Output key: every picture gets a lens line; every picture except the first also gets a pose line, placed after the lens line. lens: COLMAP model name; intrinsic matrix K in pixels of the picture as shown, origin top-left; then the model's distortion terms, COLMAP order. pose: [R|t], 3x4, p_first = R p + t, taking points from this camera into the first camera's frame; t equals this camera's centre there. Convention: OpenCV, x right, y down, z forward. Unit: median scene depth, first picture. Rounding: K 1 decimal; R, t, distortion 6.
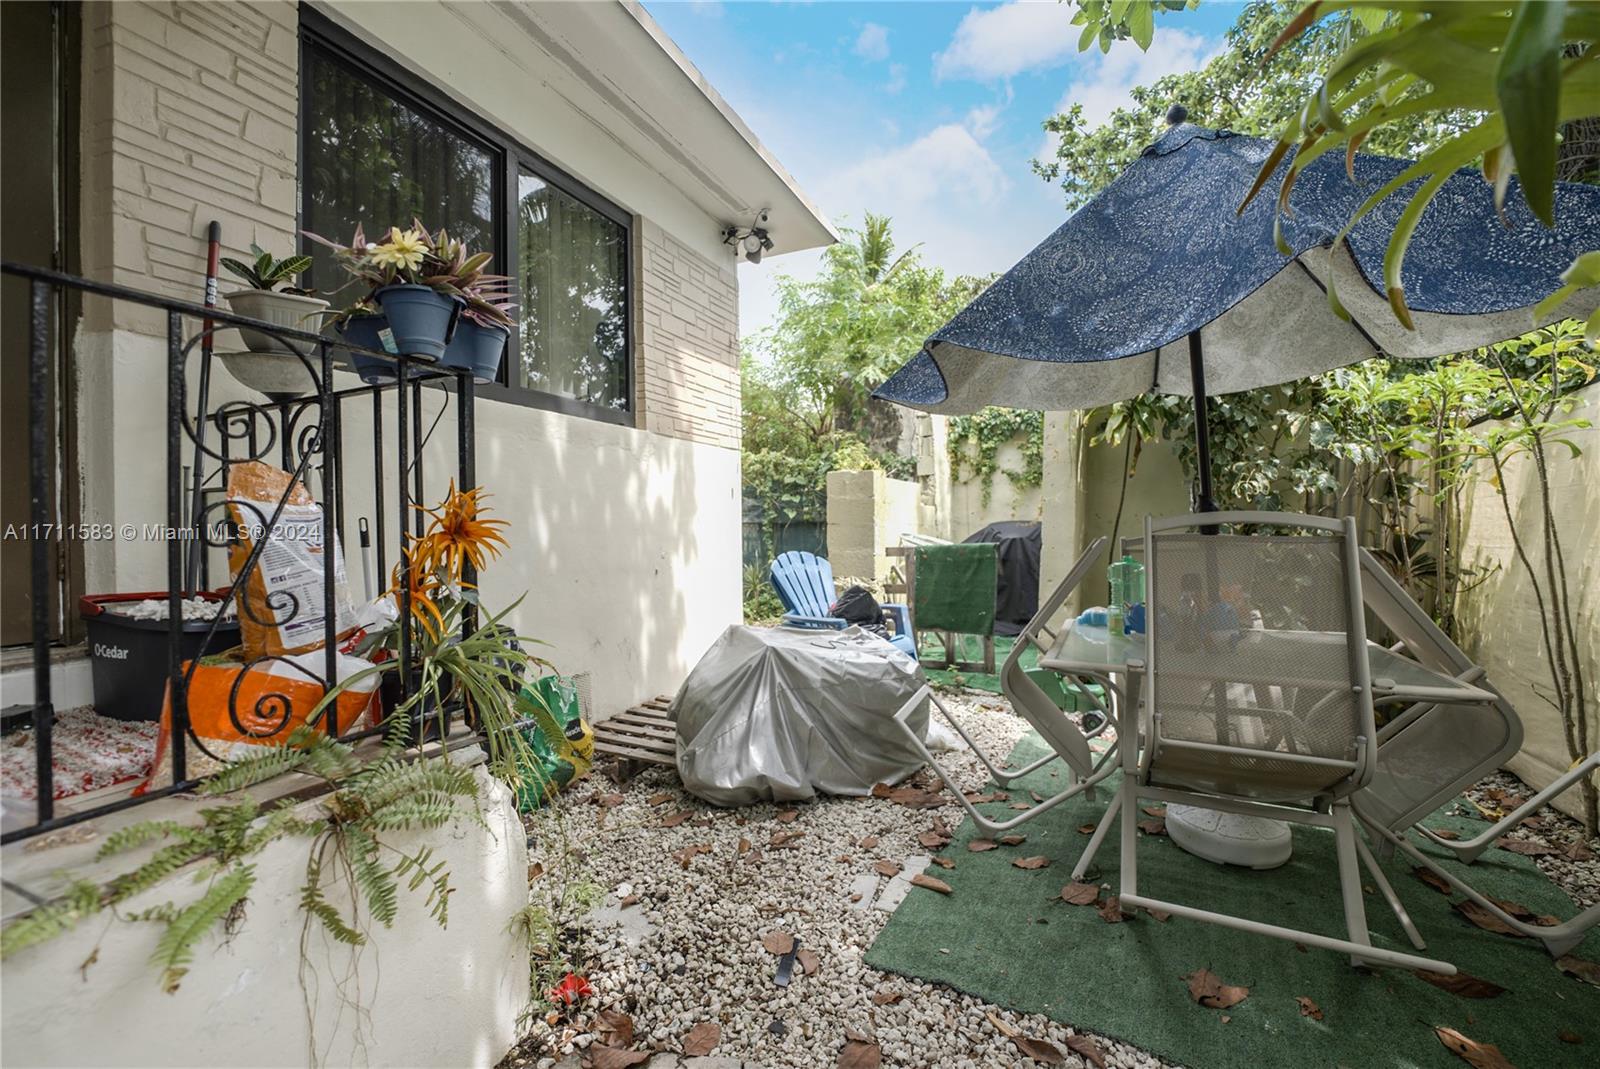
lens RADIAL K [[664.0, 0, 803.9], [0, 664.0, 495.9], [0, 0, 1]] dist [-0.020743, 0.000338]
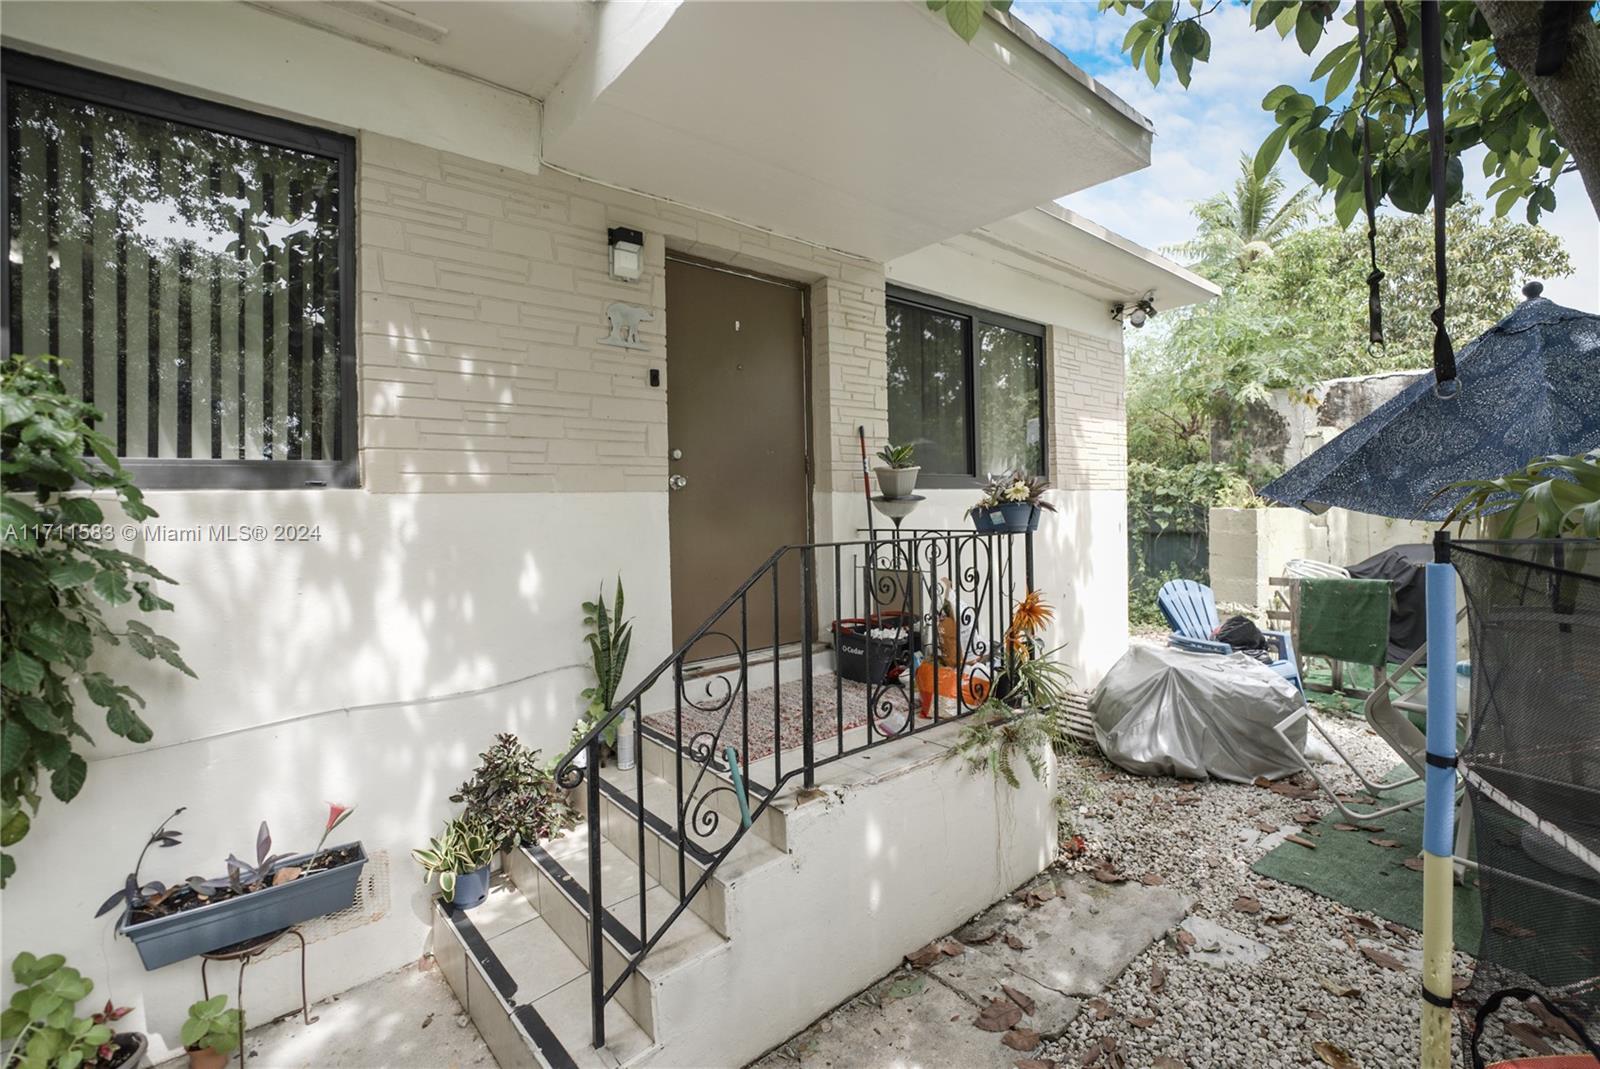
lens RADIAL K [[706.9, 0, 825.6], [0, 706.9, 494.5], [0, 0, 1]] dist [-0.023919, 0.000199]
pose [[0.903261, -0.001430, -0.429089, -0.071015], [0.017250, 0.999307, 0.032981, -0.186265], [0.428744, -0.037192, 0.902660, -0.597284]]
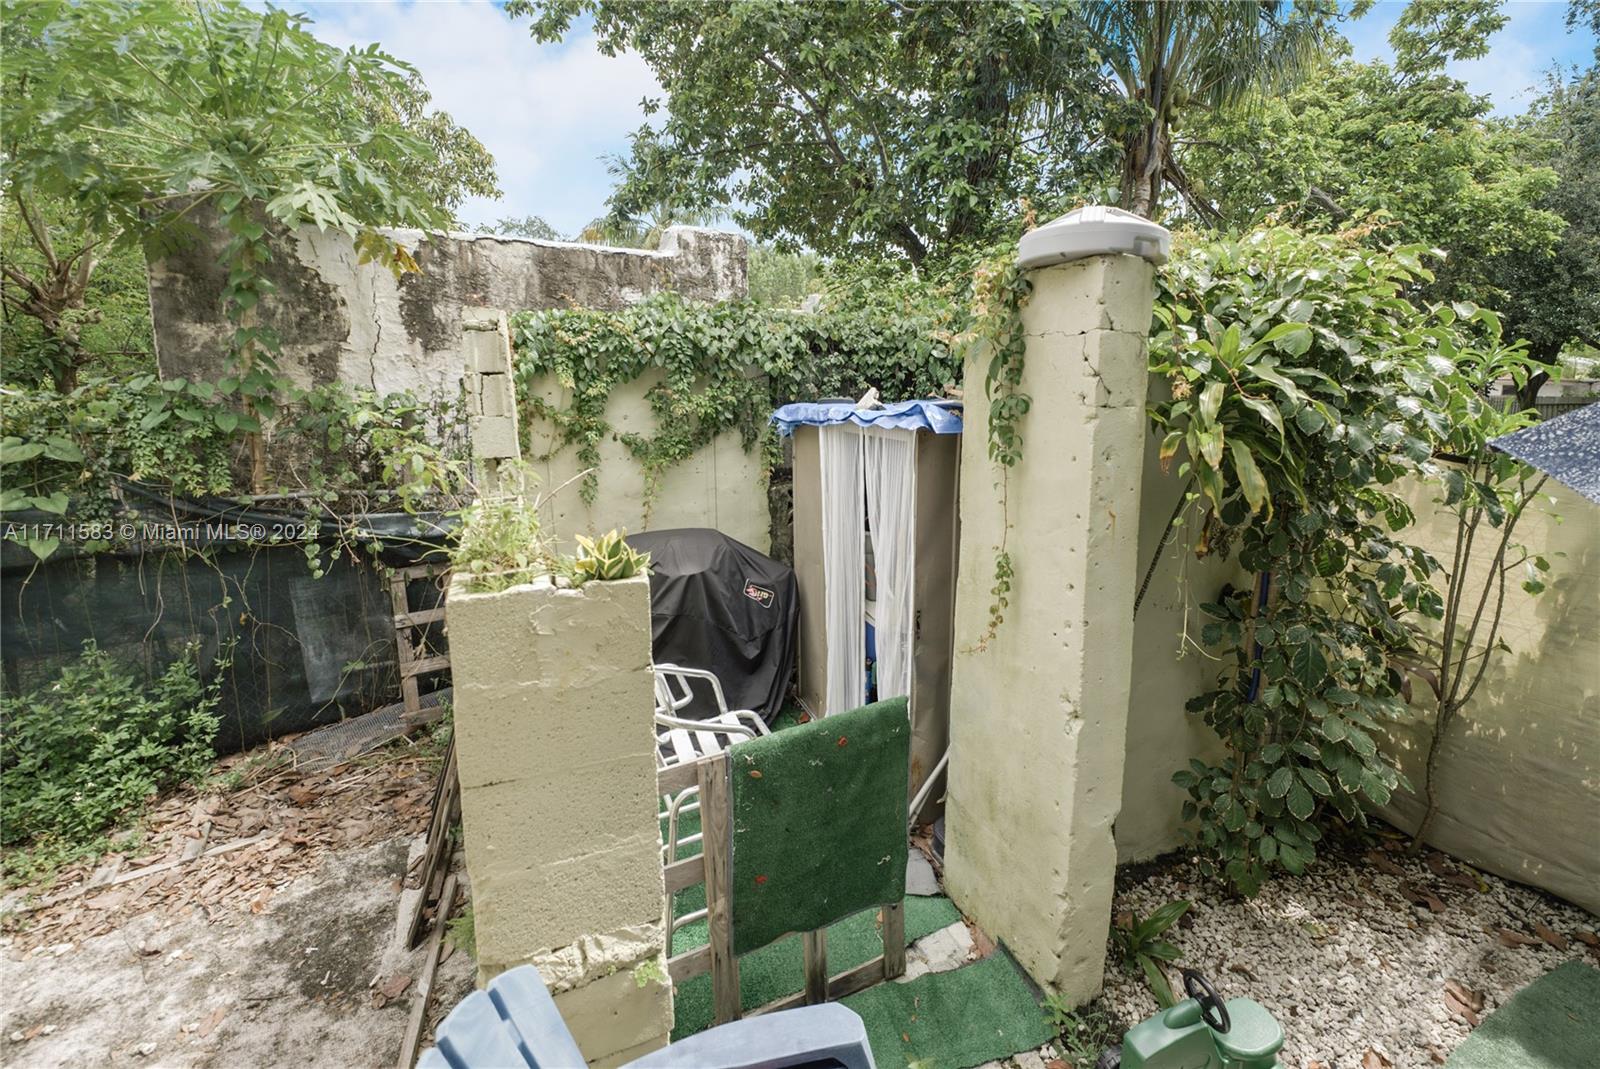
lens RADIAL K [[664.0, 0, 803.9], [0, 664.0, 495.9], [0, 0, 1]] dist [-0.020743, 0.000338]
pose [[0.600485, -0.116300, 0.791133, -0.130258], [-0.029521, 0.985468, 0.167275, -0.209799], [-0.799091, -0.123801, 0.588326, 1.302423]]
